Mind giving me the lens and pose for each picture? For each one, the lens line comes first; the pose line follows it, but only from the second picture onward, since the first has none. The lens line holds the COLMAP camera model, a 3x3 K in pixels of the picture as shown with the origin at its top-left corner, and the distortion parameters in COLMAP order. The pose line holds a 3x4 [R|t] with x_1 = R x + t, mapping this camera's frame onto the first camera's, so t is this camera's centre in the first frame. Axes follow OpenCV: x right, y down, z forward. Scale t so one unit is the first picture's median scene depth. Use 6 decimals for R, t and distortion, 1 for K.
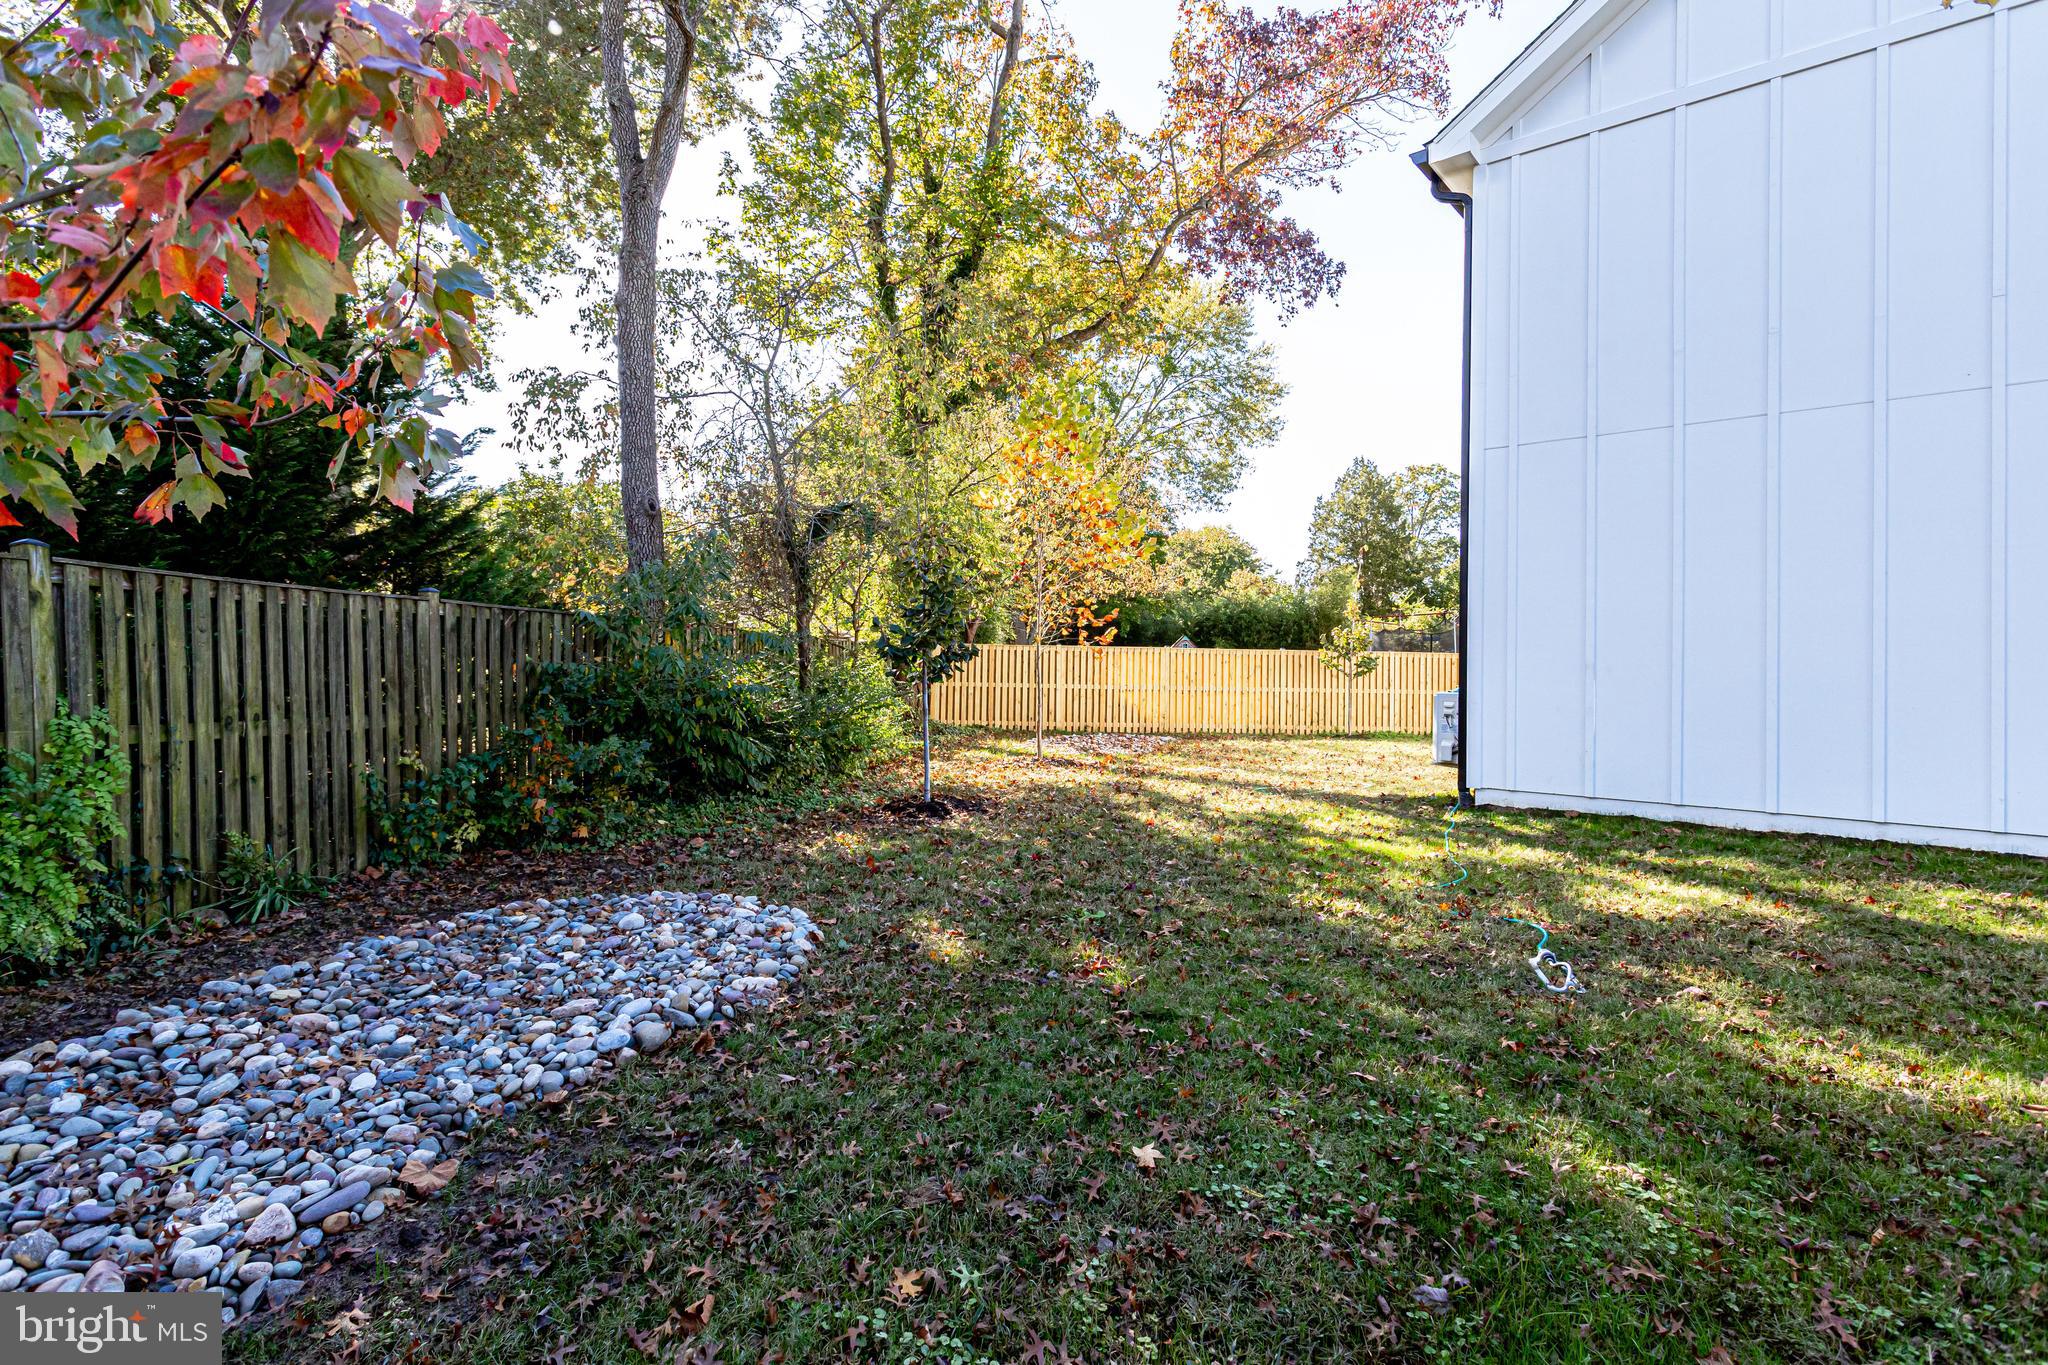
lens RADIAL K [[1009.3, 0, 1024.0], [0, 1009.3, 682.5], [0, 0, 1]] dist [-0.002930, 0.023144]
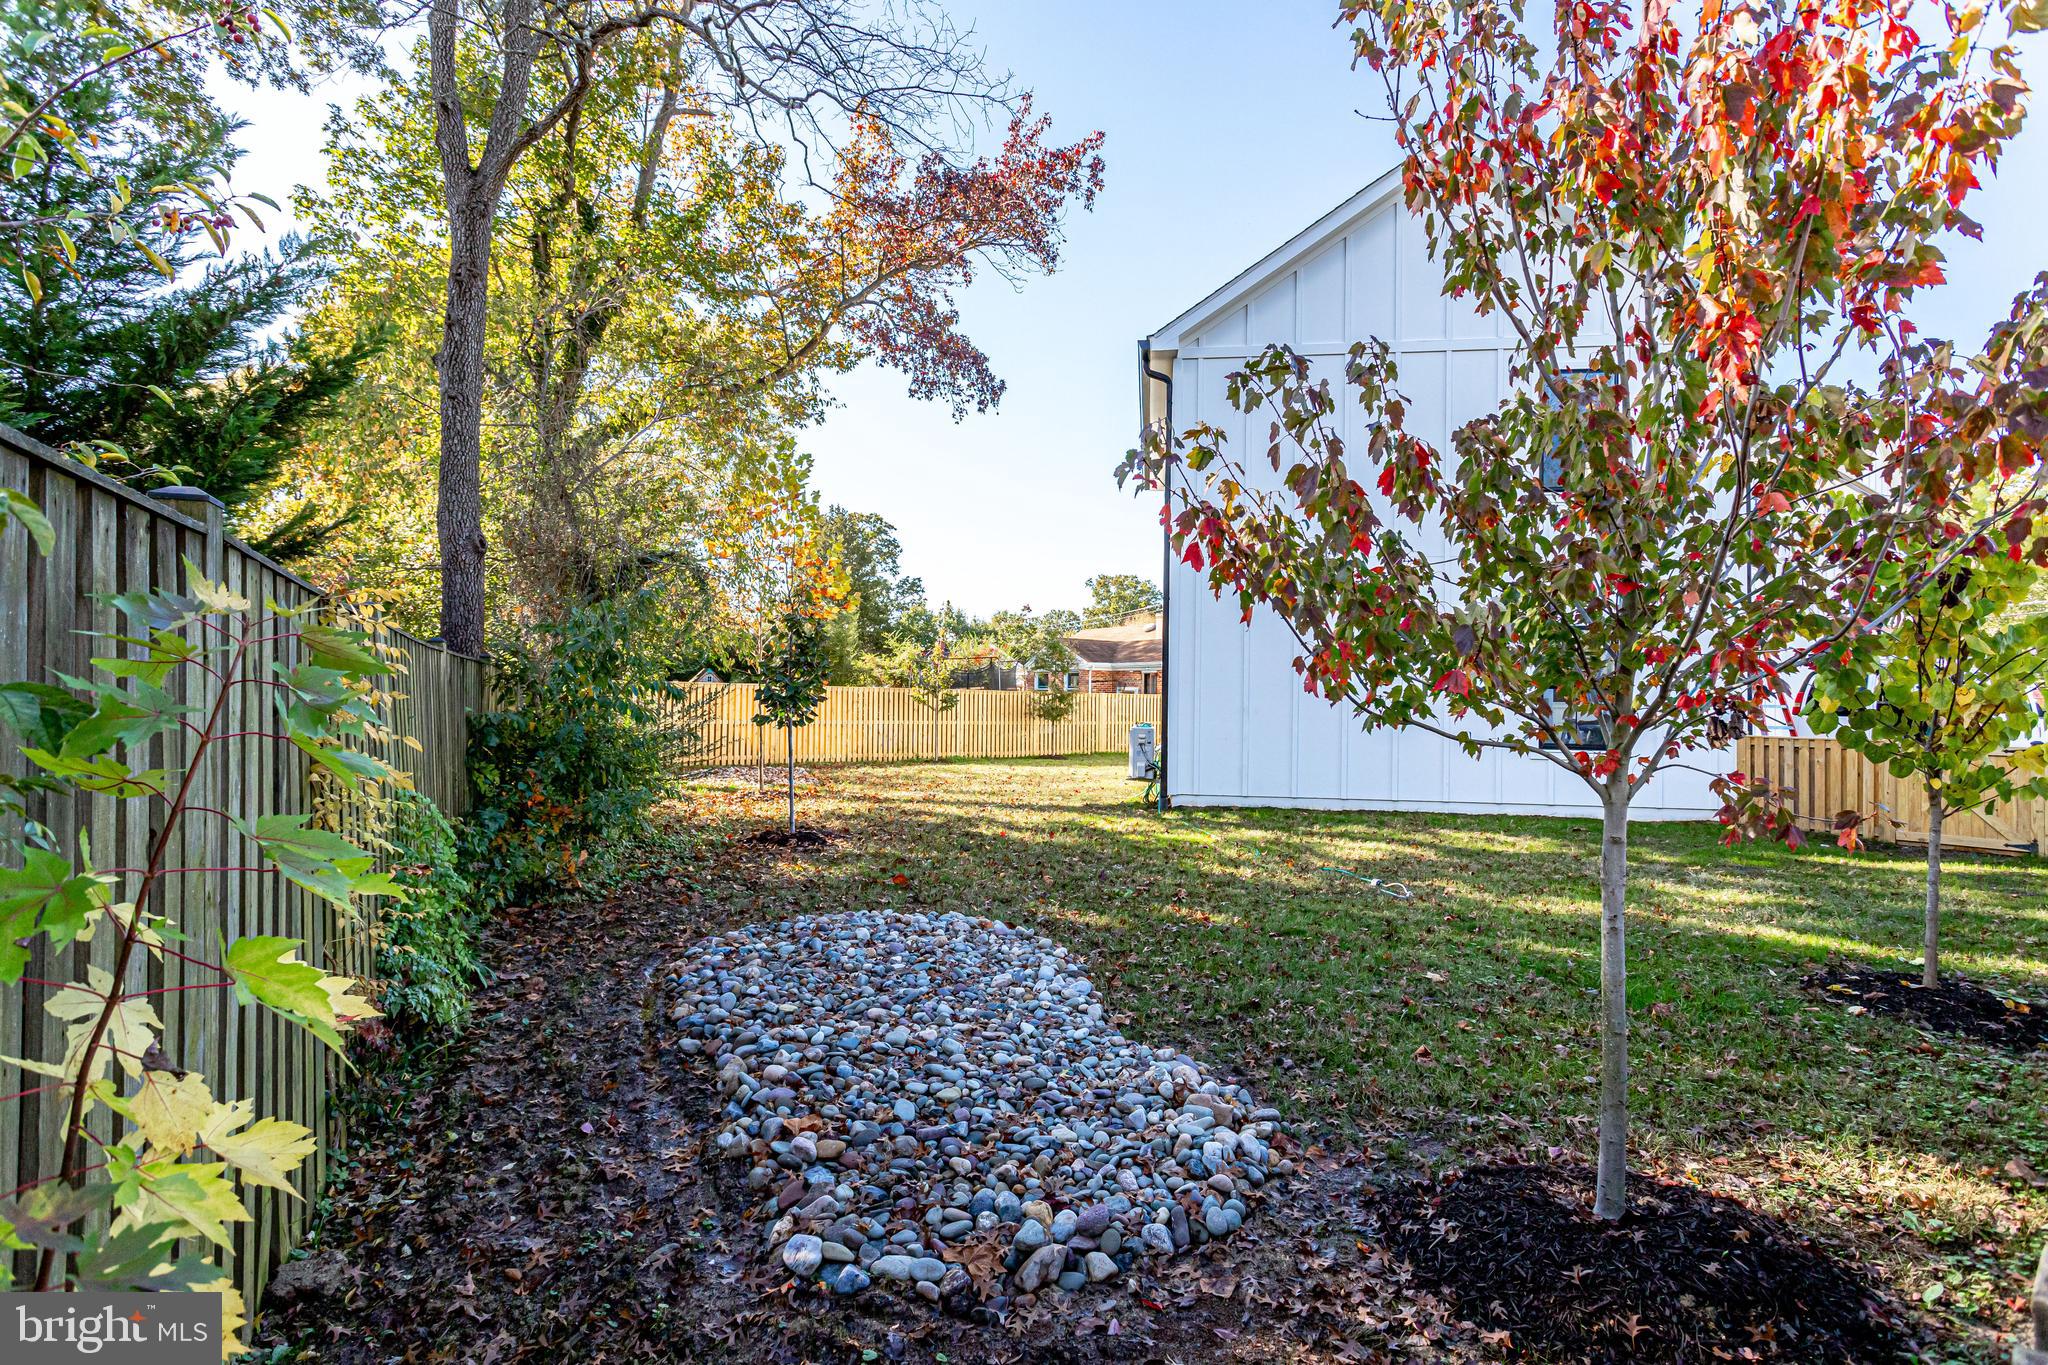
lens RADIAL K [[1009.3, 0, 1024.0], [0, 1009.3, 682.5], [0, 0, 1]] dist [-0.002930, 0.023144]
pose [[0.841125, 0.016177, 0.540599, -0.326686], [-0.000722, 0.999585, -0.028790, -0.007323], [-0.540841, 0.023826, 0.840788, -0.052871]]
